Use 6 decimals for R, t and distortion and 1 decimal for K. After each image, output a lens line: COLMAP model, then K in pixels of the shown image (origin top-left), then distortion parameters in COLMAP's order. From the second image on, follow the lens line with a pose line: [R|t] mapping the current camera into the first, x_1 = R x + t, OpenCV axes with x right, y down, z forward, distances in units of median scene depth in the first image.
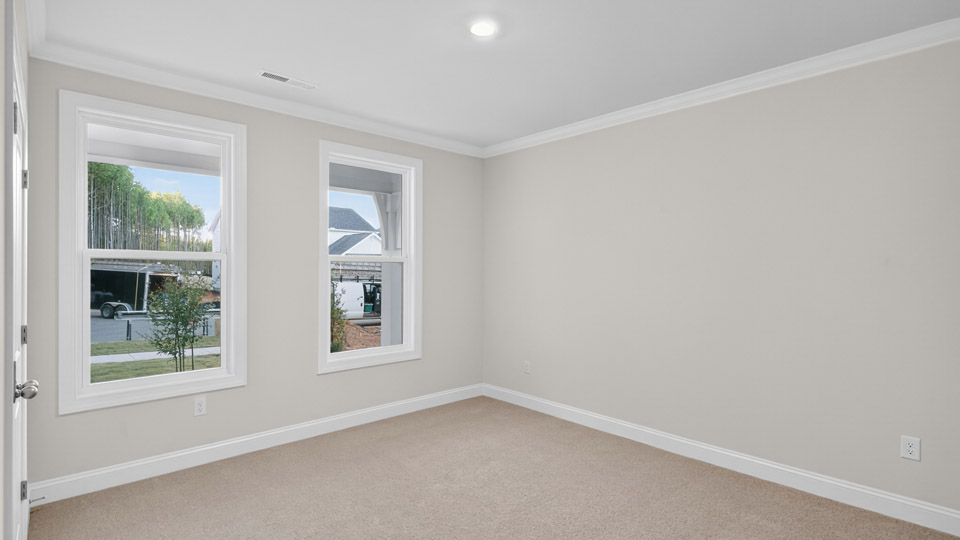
lens RADIAL K [[332.2, 0, 479.8], [0, 332.2, 265.2], [0, 0, 1]] dist [-0.000181, -0.000064]
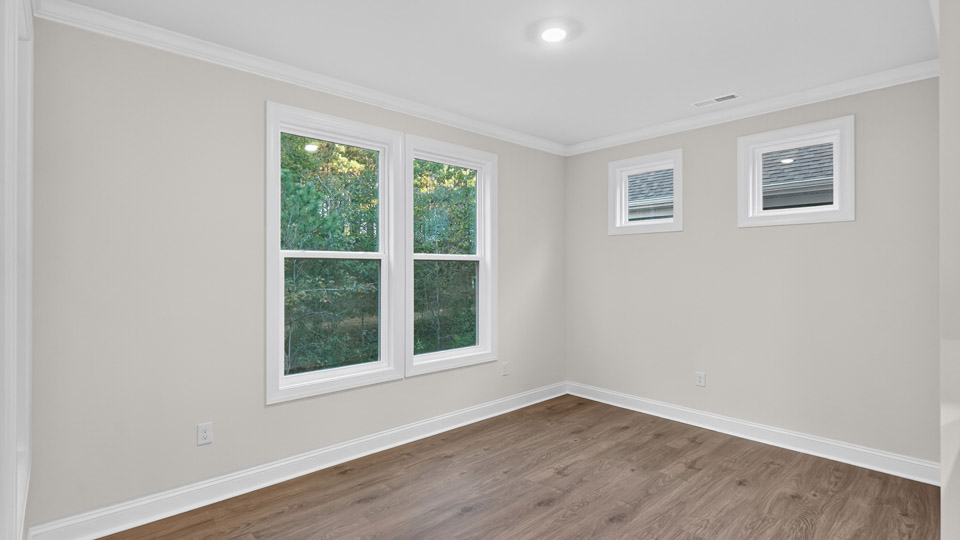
lens RADIAL K [[449.1, 0, 475.0], [0, 449.1, 264.2], [0, 0, 1]] dist [-0.000754, -0.000602]
pose [[0.989811, -0.005847, 0.142269, -0.452850], [0.005344, 0.999978, 0.003915, -0.003577], [-0.142288, -0.003115, 0.989820, -0.300201]]
